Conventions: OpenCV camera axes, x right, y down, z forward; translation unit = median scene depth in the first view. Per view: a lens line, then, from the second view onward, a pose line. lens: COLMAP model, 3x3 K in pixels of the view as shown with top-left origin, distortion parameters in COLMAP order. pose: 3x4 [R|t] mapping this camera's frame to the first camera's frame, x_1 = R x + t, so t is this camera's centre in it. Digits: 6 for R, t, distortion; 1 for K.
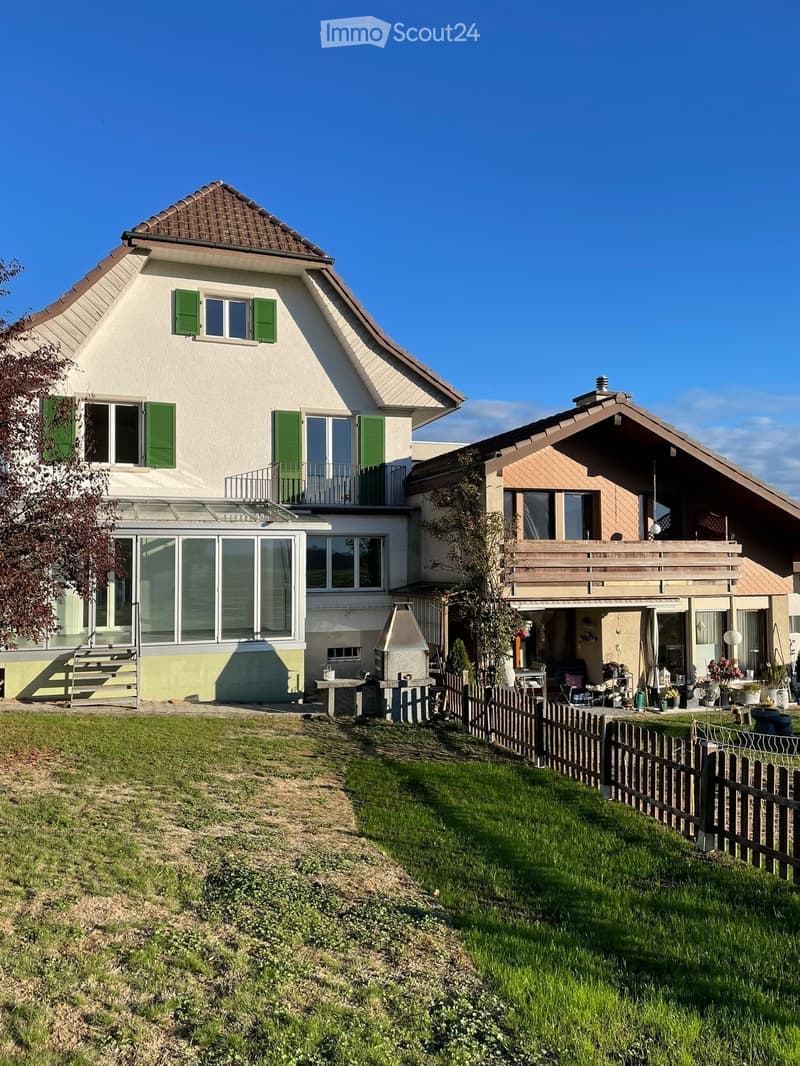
lens RADIAL K [[810.4, 0, 402.2], [0, 810.4, 531.2], [0, 0, 1]] dist [0.112770, -0.137529]
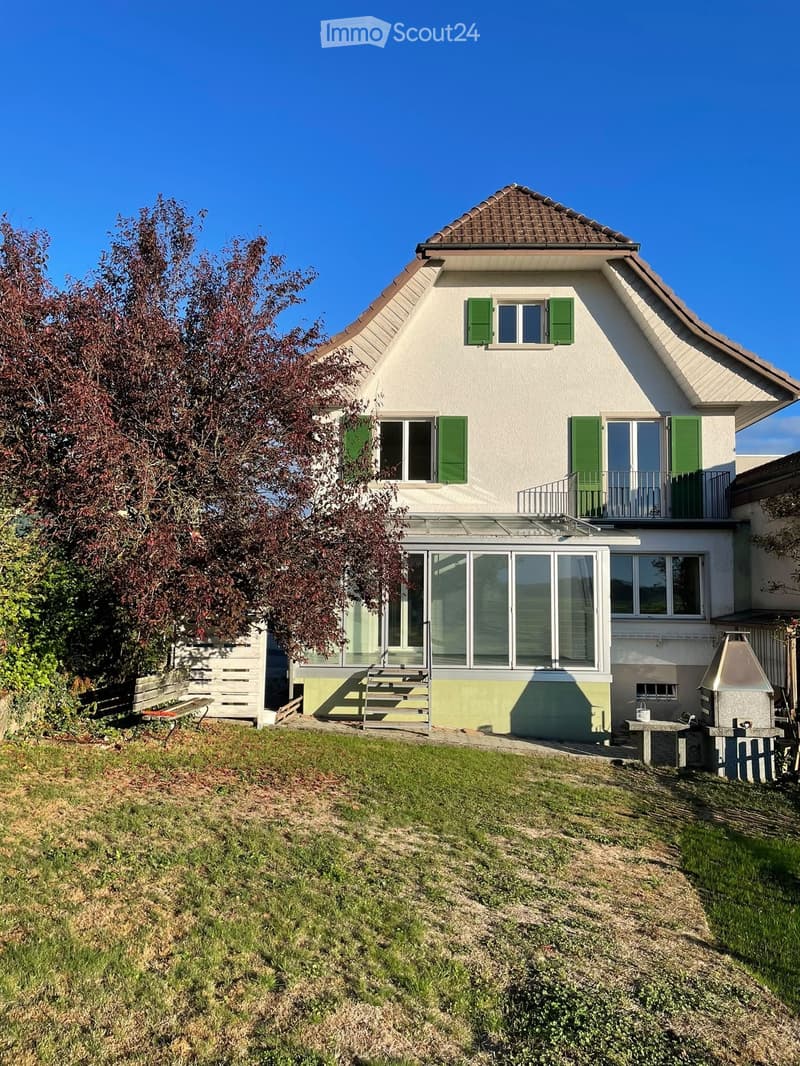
lens RADIAL K [[810.4, 0, 402.2], [0, 810.4, 531.2], [0, 0, 1]] dist [0.112770, -0.137529]
pose [[0.938324, -0.014315, -0.345462, -0.024788], [0.001062, 0.999257, -0.038523, 0.017450], [0.345757, 0.035780, 0.937642, 0.099517]]
